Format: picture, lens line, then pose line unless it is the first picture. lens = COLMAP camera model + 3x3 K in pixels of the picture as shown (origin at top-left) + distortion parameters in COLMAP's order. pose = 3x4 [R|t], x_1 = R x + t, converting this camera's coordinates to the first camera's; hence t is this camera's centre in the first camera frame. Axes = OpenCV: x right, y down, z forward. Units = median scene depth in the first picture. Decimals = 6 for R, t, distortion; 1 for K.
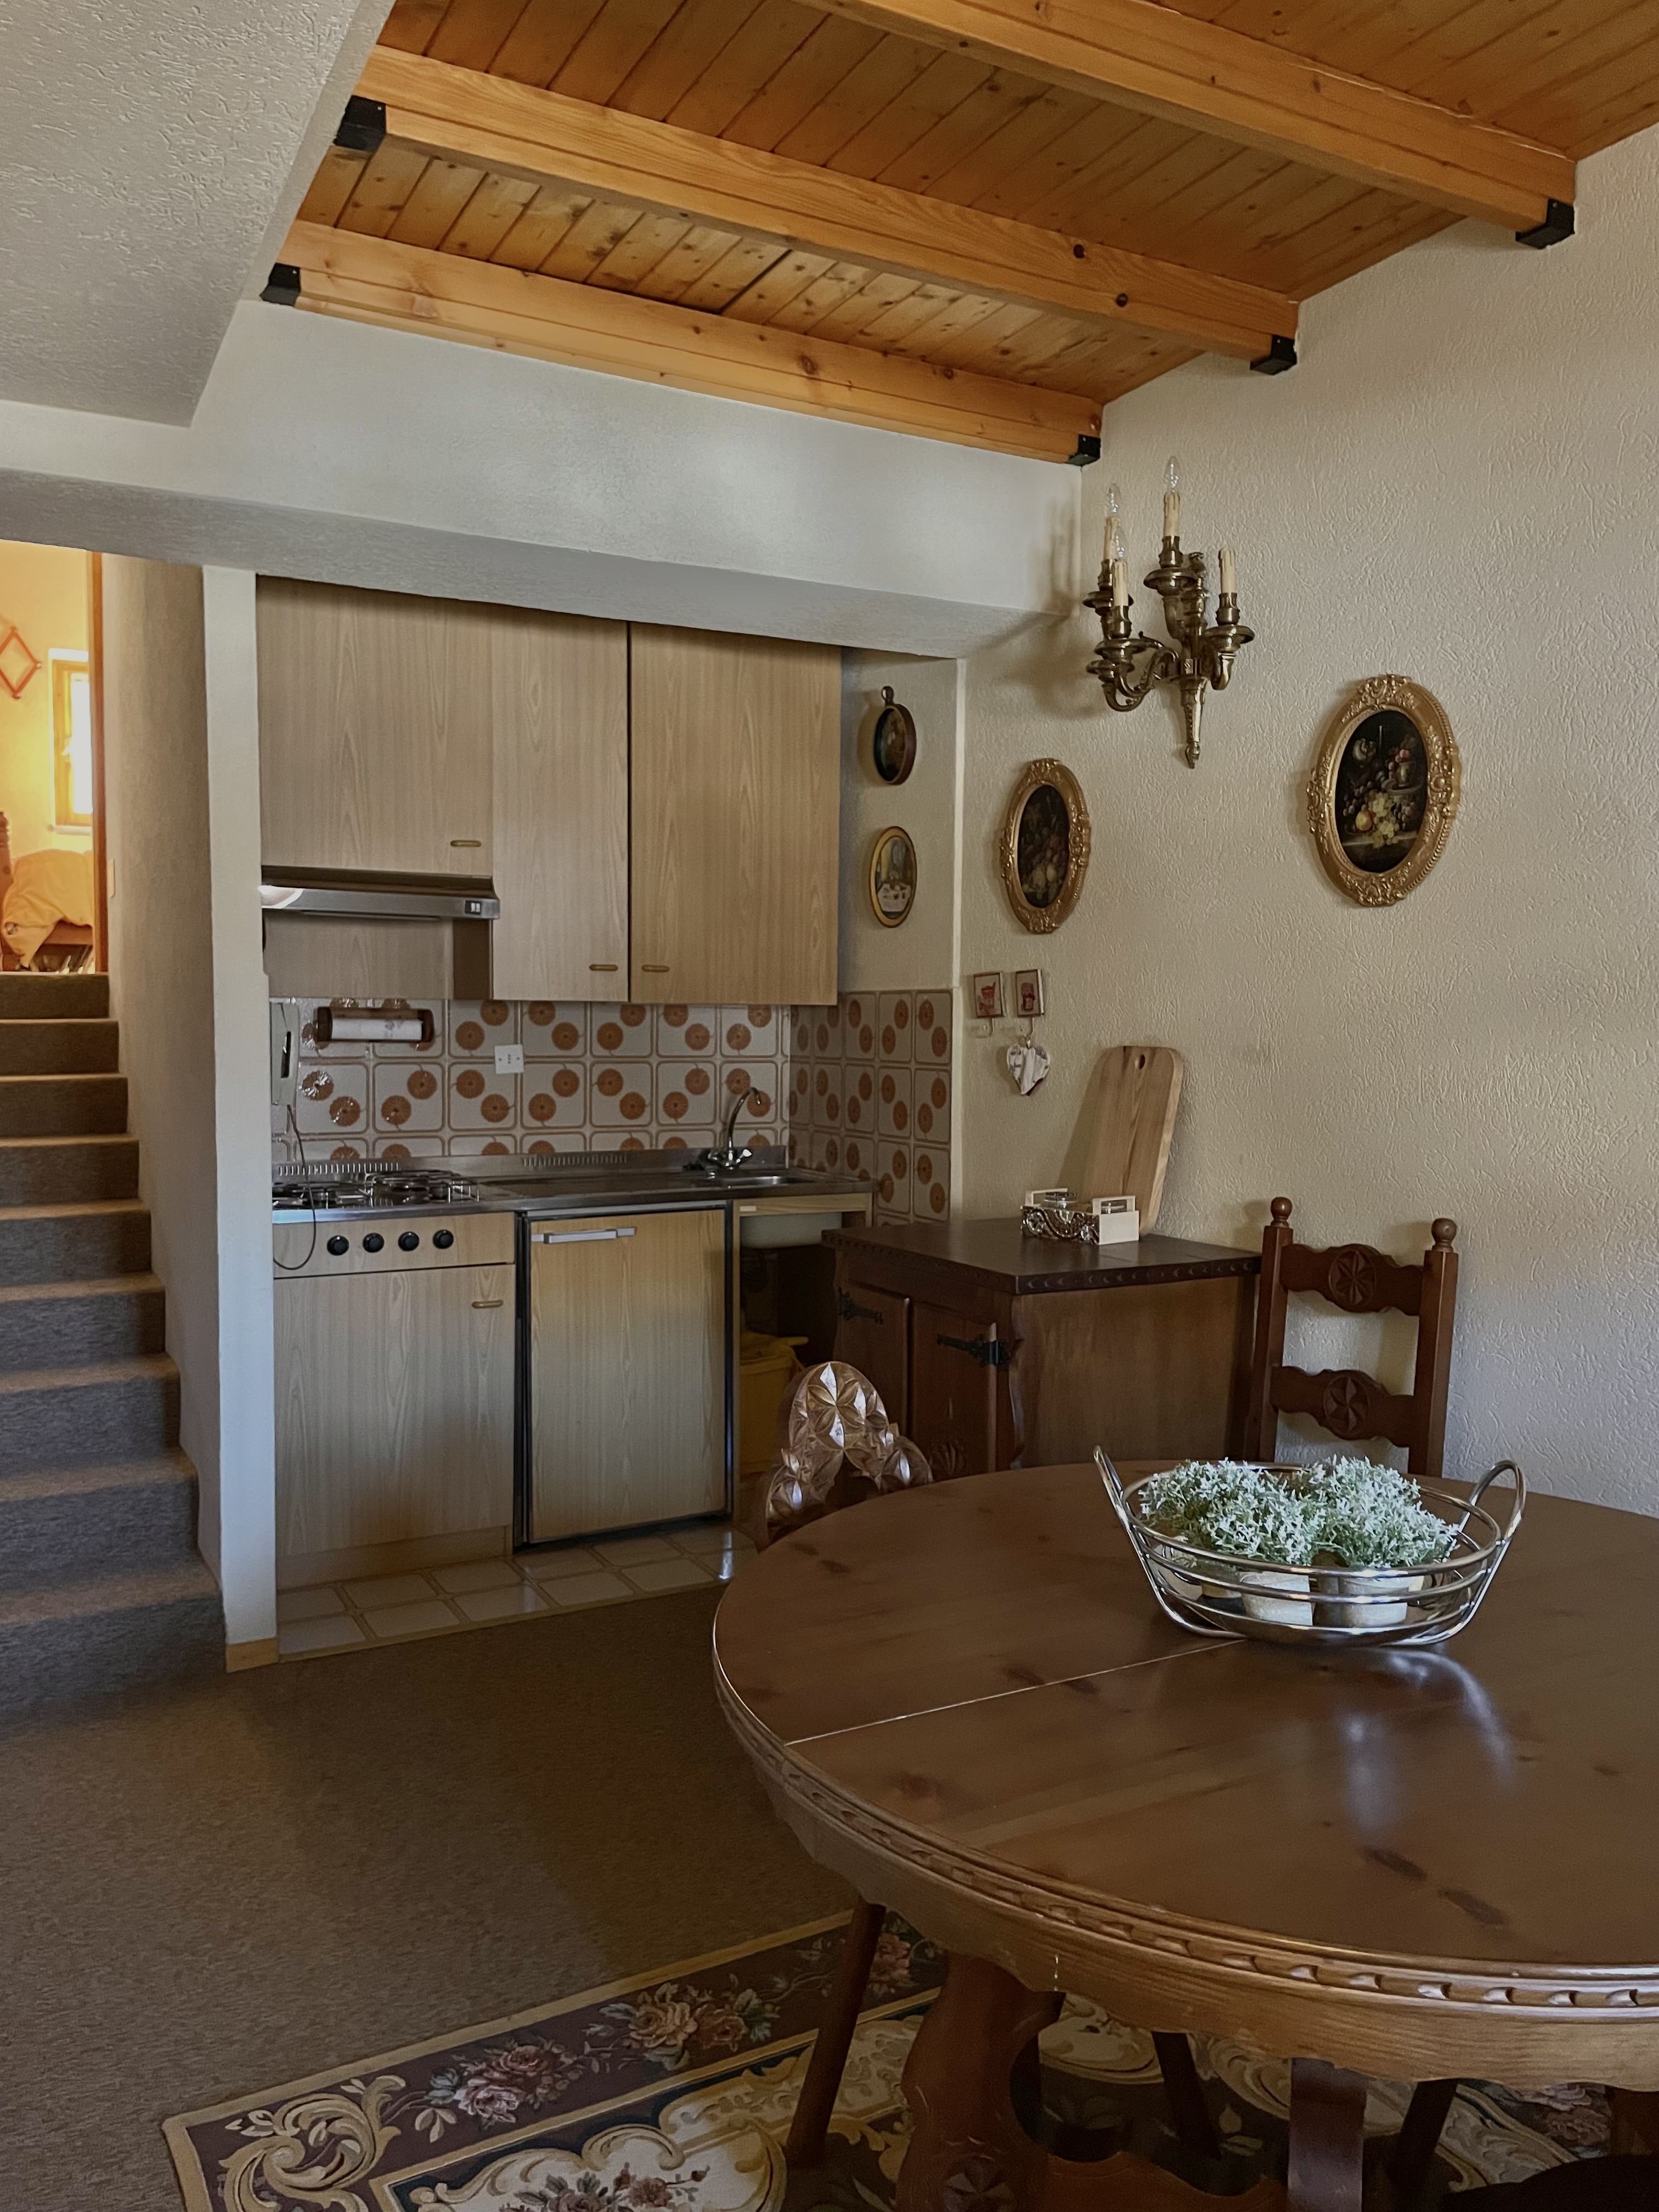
lens RADIAL K [[1666.7, 0, 844.7], [0, 1666.7, 1098.1], [0, 0, 1]] dist [0.093811, -0.120985]
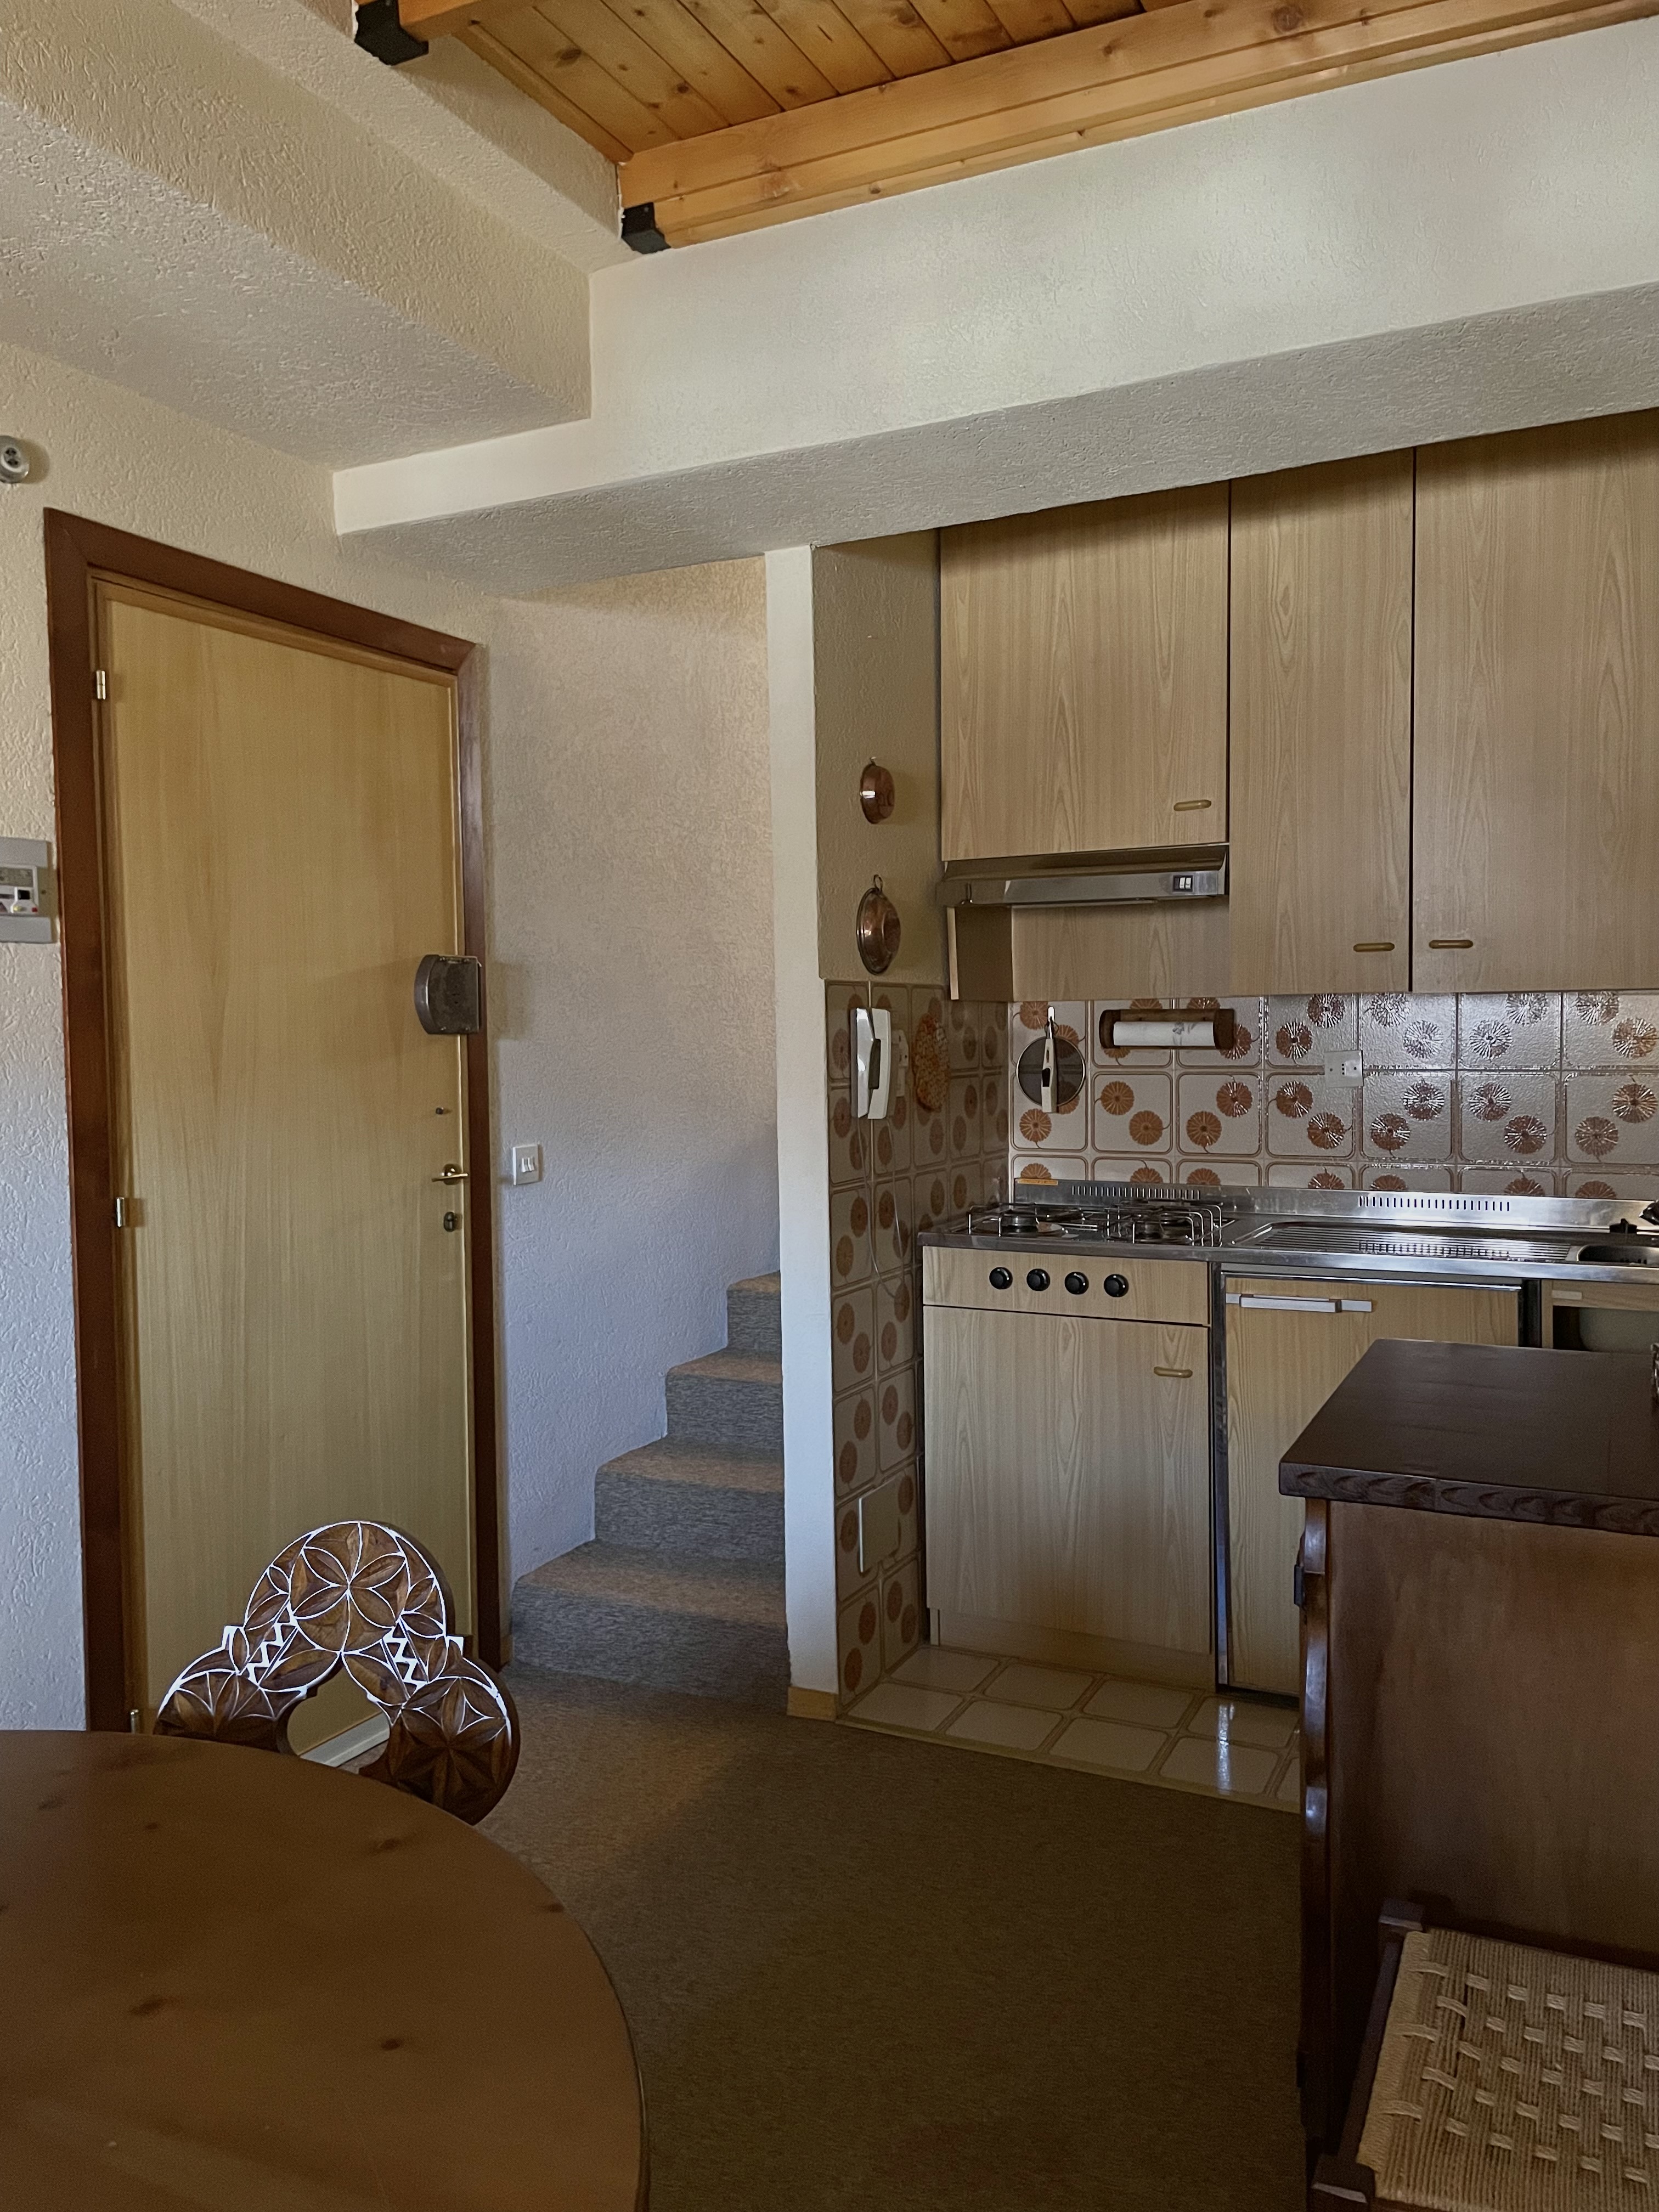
lens RADIAL K [[1666.7, 0, 844.7], [0, 1666.7, 1098.1], [0, 0, 1]] dist [0.093811, -0.120985]
pose [[0.581787, 0.020557, -0.813081, 0.347863], [-0.022720, 0.999701, 0.009018, -0.012968], [0.813024, 0.013226, 0.582081, 0.395826]]
